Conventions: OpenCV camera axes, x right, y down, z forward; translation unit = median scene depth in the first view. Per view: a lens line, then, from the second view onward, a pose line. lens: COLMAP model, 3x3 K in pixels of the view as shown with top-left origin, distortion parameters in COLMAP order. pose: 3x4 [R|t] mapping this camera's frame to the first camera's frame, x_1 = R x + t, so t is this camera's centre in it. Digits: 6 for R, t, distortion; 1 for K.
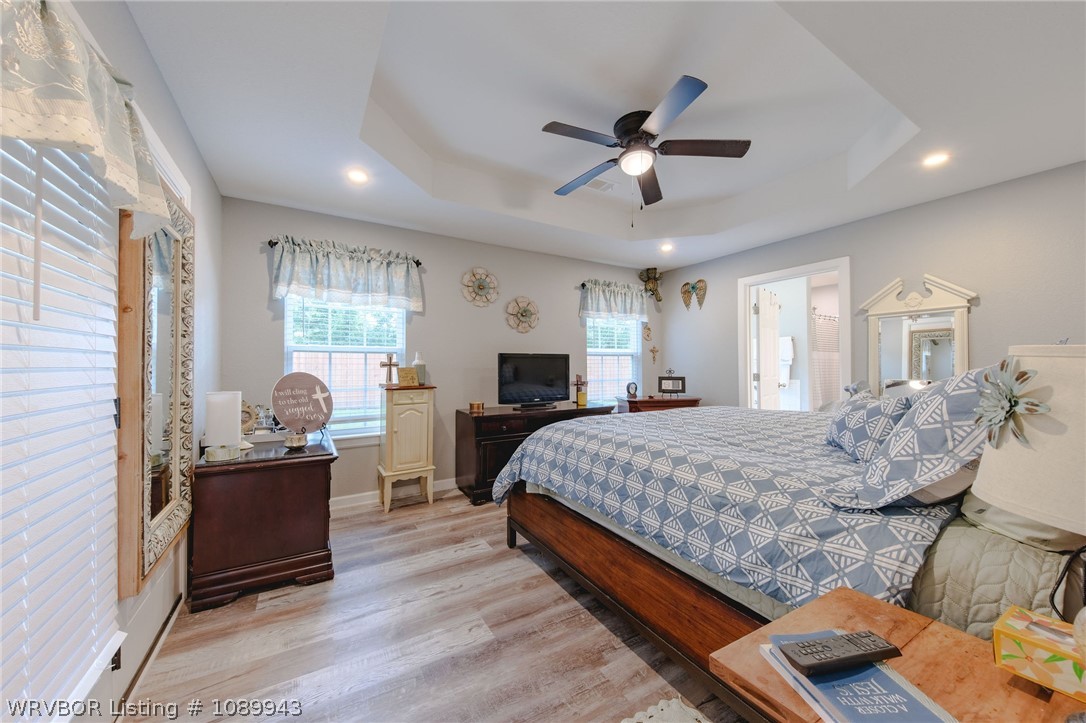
lens RADIAL K [[376.0, 0, 546.4], [0, 376.0, 358.3], [0, 0, 1]] dist [0.045141, -0.021088]
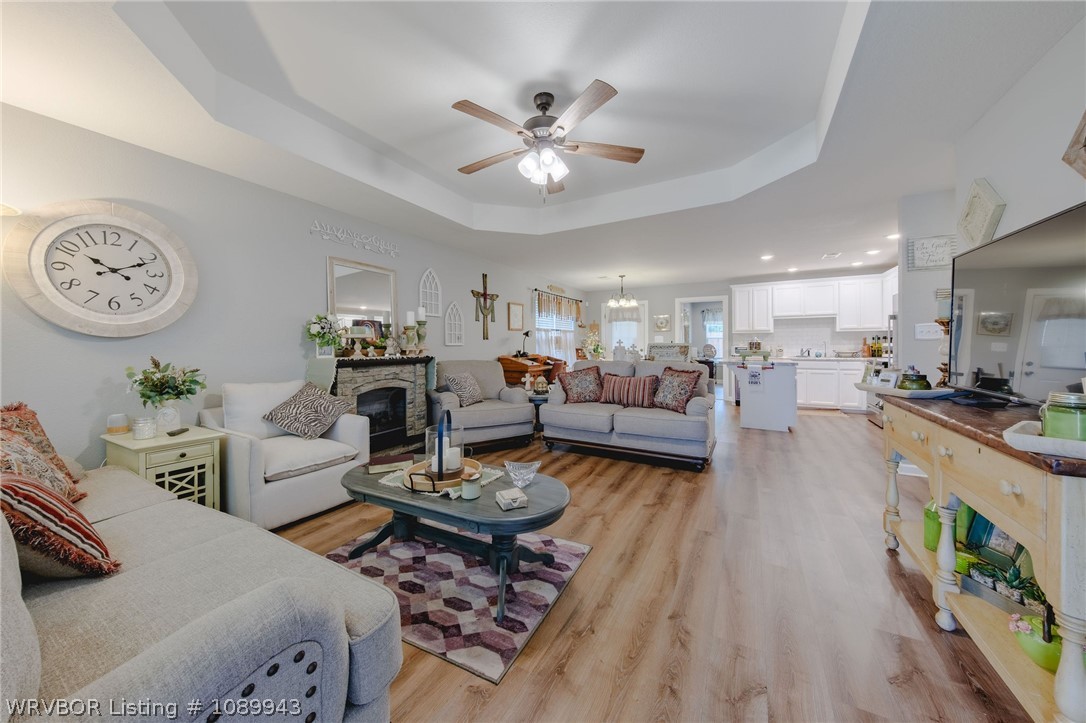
lens RADIAL K [[365.2, 0, 537.7], [0, 365.2, 348.7], [0, 0, 1]] dist [0.001782, -0.004699]
pose [[0.471613, 0.013147, -0.881708, 1.595729], [0.017661, 0.999547, 0.024351, -0.032942], [0.881629, -0.027056, 0.471167, -2.024738]]
